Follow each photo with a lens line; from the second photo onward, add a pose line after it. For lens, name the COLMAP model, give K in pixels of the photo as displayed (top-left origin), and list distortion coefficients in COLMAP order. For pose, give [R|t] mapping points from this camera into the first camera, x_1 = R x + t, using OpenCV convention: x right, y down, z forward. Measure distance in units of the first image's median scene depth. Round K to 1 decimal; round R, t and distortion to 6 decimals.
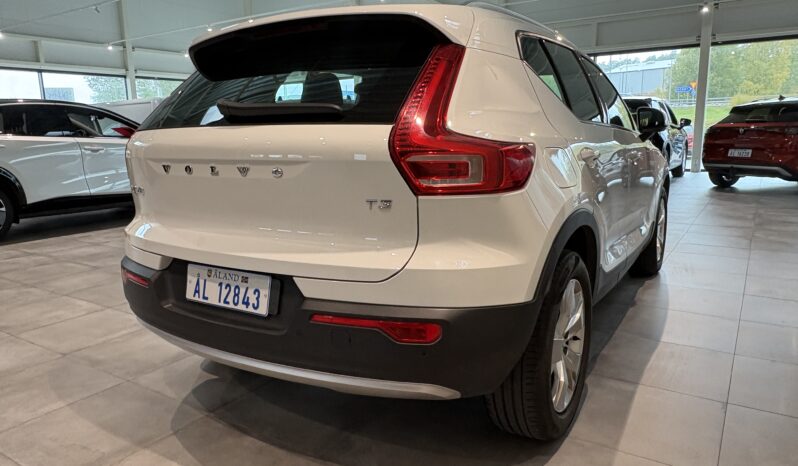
lens RADIAL K [[547.1, 0, 399.0], [0, 547.1, 233.0], [0, 0, 1]] dist [0.000373, 0.000306]
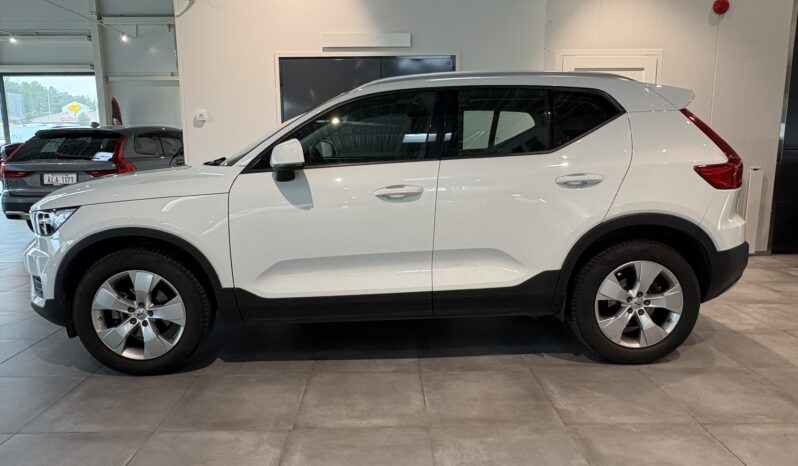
lens RADIAL K [[547.1, 0, 399.0], [0, 547.1, 233.0], [0, 0, 1]] dist [0.000373, 0.000306]
pose [[-0.547673, -0.111302, 0.829257, -1.016487], [0.163781, 0.957677, 0.236706, -0.379090], [-0.820506, 0.265454, -0.506265, 2.108431]]
